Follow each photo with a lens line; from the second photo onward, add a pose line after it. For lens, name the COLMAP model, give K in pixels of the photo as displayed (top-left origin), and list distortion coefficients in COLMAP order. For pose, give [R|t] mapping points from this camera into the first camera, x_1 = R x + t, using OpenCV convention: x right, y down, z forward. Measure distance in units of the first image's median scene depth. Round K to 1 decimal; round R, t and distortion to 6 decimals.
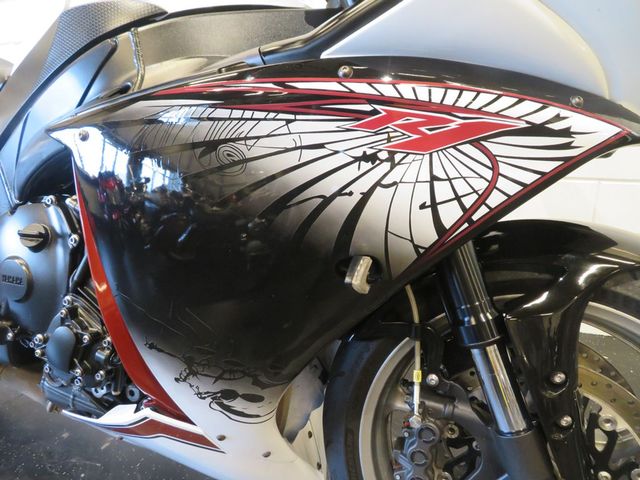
lens RADIAL K [[472.3, 0, 320.0], [0, 472.3, 240.0], [0, 0, 1]] dist [-0.000165, -0.000516]
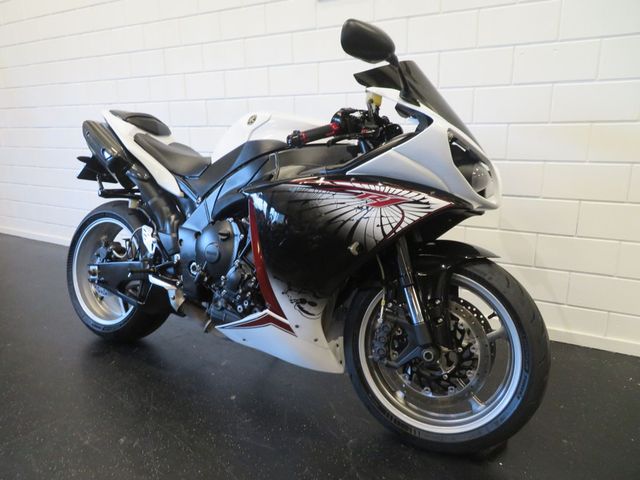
lens RADIAL K [[472.3, 0, 320.0], [0, 472.3, 240.0], [0, 0, 1]] dist [-0.000165, -0.000516]
pose [[0.989351, 0.064391, -0.130530, 0.240056], [-0.078713, 0.991061, -0.107712, 0.337378], [0.122428, 0.116839, 0.985576, -1.788749]]
